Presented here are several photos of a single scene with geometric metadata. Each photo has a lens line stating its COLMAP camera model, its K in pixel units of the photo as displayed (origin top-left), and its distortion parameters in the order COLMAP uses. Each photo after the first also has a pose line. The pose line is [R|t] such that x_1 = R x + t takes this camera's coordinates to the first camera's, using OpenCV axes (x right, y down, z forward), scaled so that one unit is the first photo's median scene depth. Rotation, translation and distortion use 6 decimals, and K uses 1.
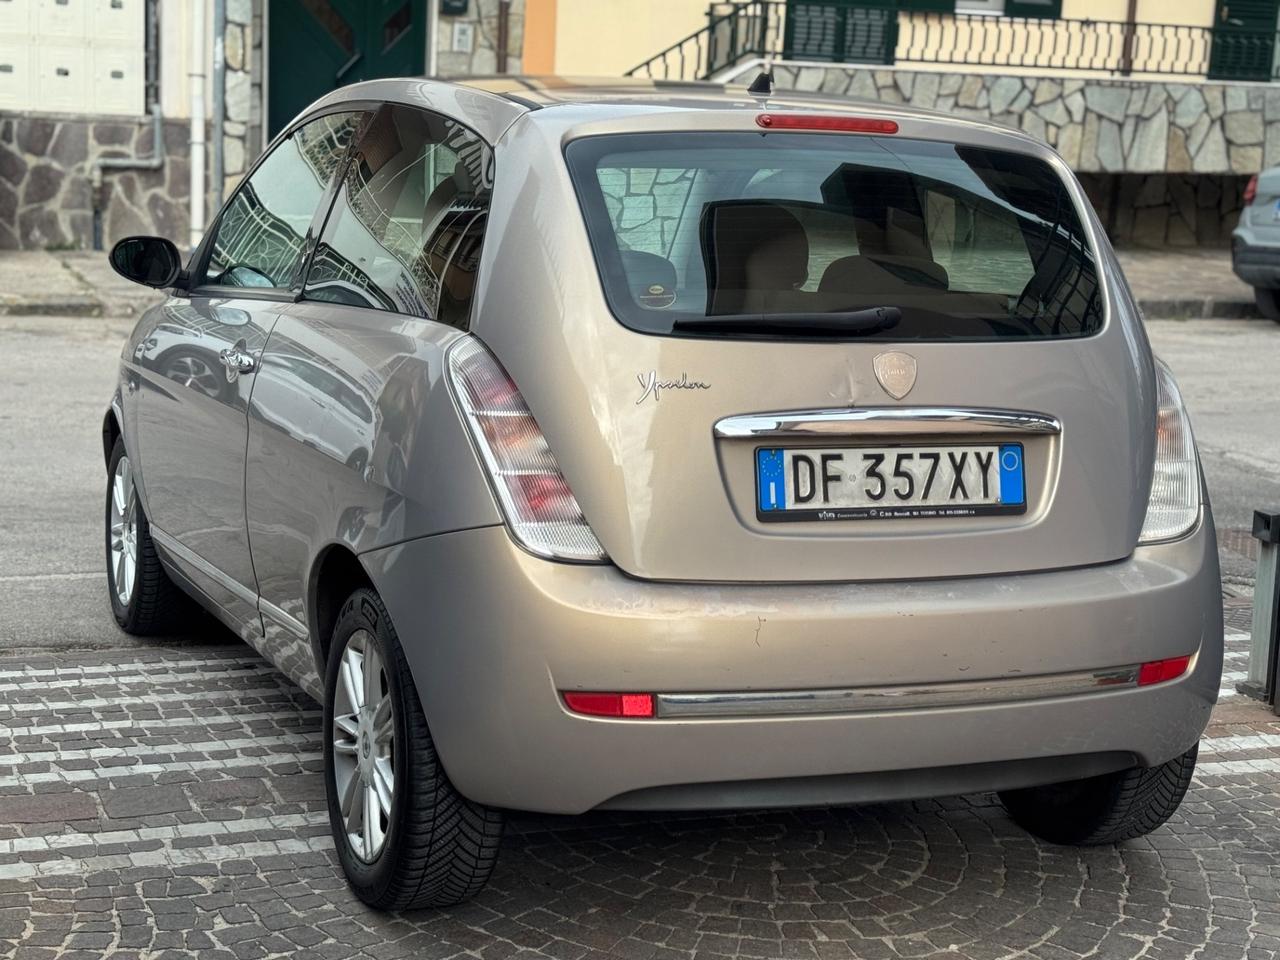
lens RADIAL K [[2263.6, 0, 644.5], [0, 2263.6, 504.1], [0, 0, 1]] dist [0.163315, -0.160645]
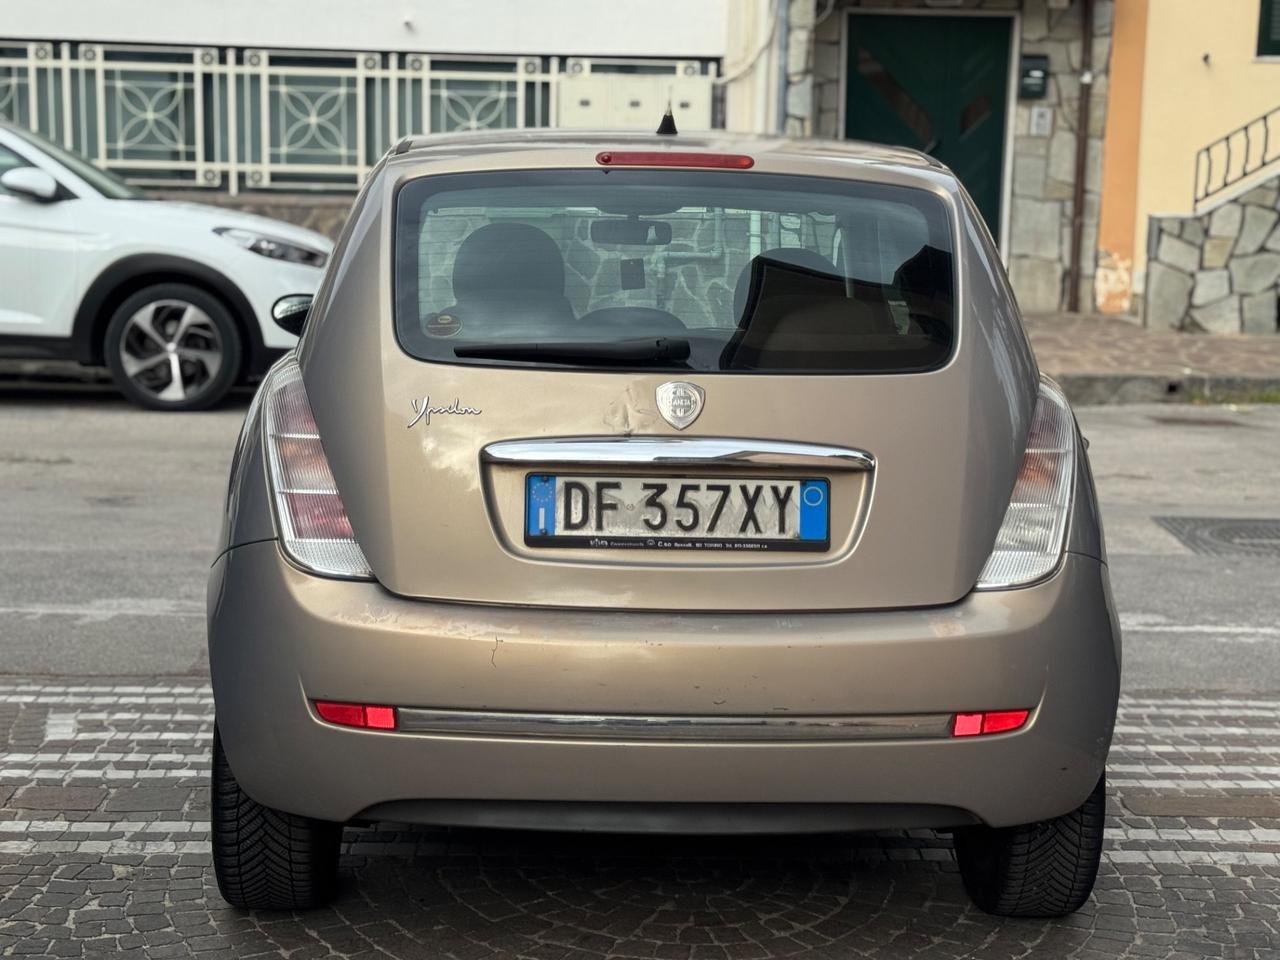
lens RADIAL K [[2263.6, 0, 644.5], [0, 2263.6, 504.1], [0, 0, 1]] dist [0.163315, -0.160645]
pose [[0.937229, 0.024239, -0.347871, 0.441360], [-0.039606, 0.998525, -0.037130, 0.023886], [0.346458, 0.048577, 0.936807, 0.064104]]
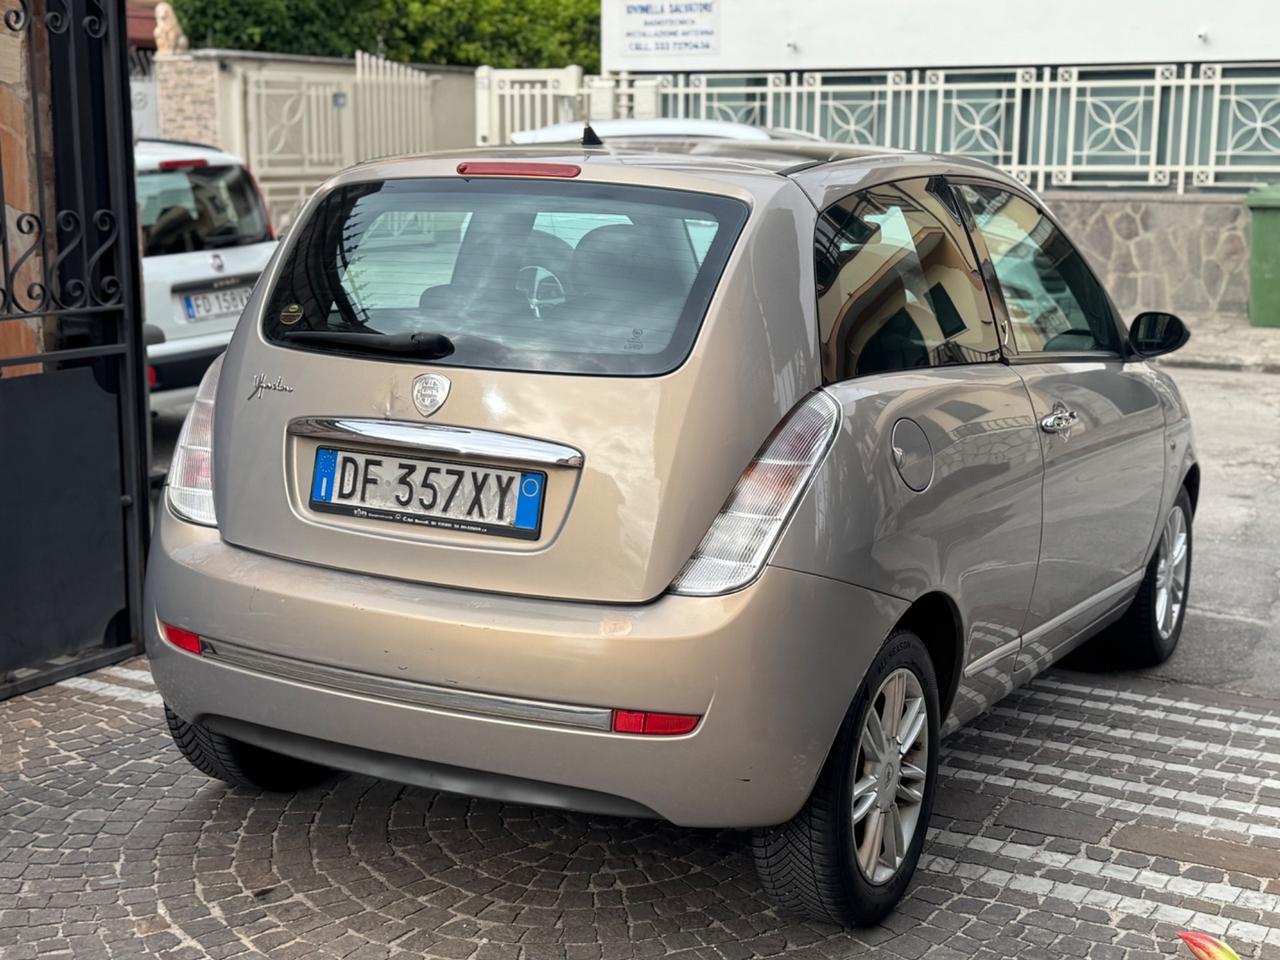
lens RADIAL K [[1796.5, 0, 644.8], [0, 1796.5, 506.8], [0, 0, 1]] dist [0.264043, -0.679330]
pose [[0.617045, 0.113448, -0.778708, 0.852952], [-0.124533, 0.991161, 0.045721, -0.055753], [0.777012, 0.068763, 0.625719, 0.538895]]
